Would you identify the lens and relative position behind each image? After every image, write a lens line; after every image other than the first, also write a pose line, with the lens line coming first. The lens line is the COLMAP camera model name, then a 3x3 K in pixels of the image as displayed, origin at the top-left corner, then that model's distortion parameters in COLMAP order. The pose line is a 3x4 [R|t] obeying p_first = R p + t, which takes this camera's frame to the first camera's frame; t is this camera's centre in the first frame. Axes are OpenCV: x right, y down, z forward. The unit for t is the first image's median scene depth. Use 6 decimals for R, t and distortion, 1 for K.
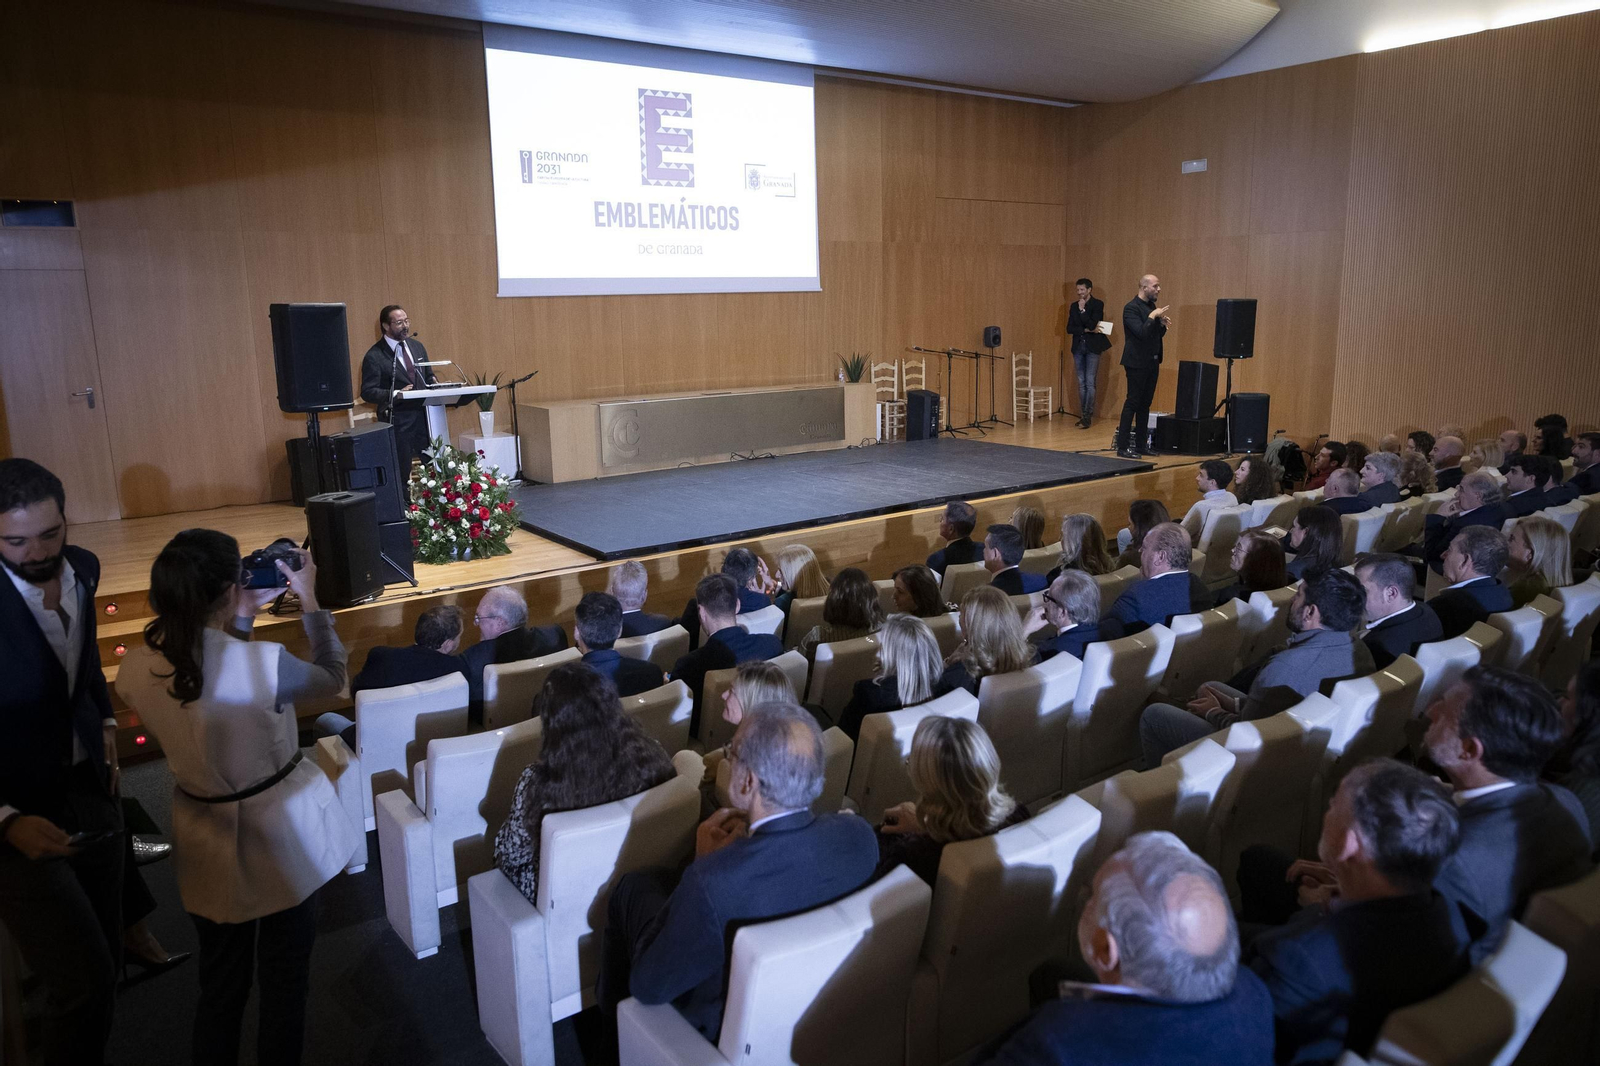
lens RADIAL K [[1118.3, 0, 800.0], [0, 1118.3, 533.0], [0, 0, 1]] dist [-0.023559, 0.001265]
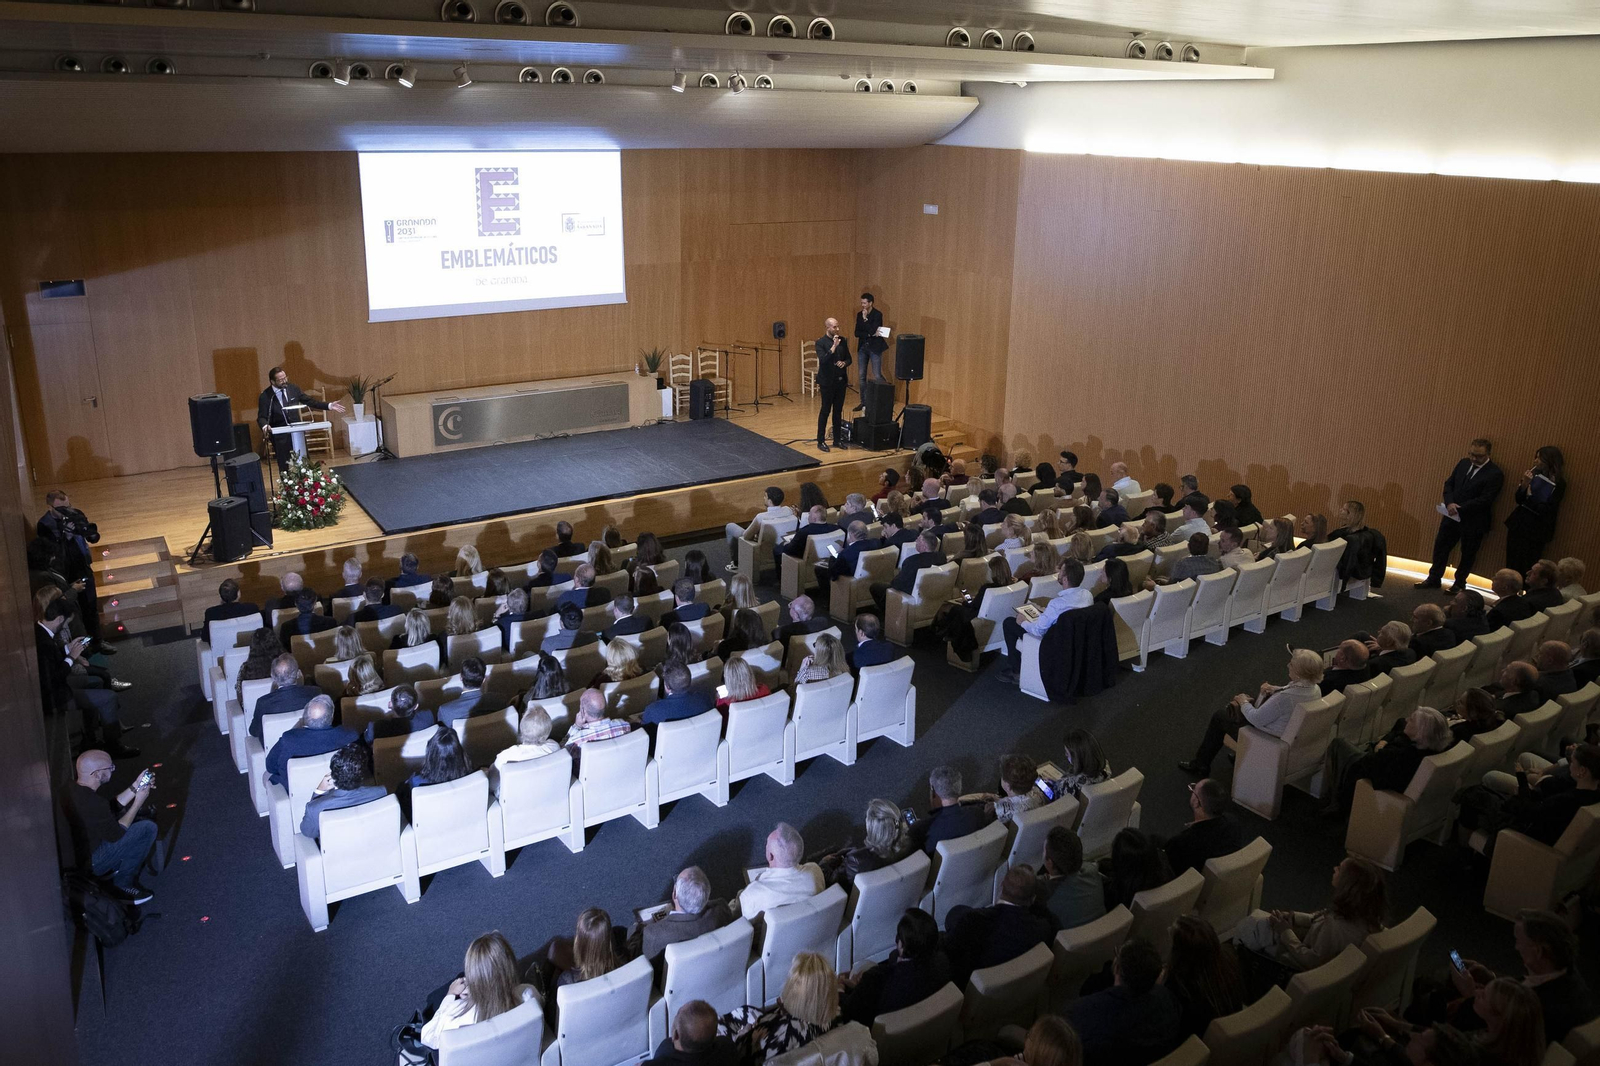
lens RADIAL K [[1247.5, 0, 796.0], [0, 1247.5, 500.2], [0, 0, 1]] dist [-0.037702, 0.000794]
pose [[0.997195, 0.052376, -0.053473, 0.355722], [-0.047039, 0.994211, 0.096603, -0.156590], [0.058223, -0.093817, 0.993886, -0.547016]]
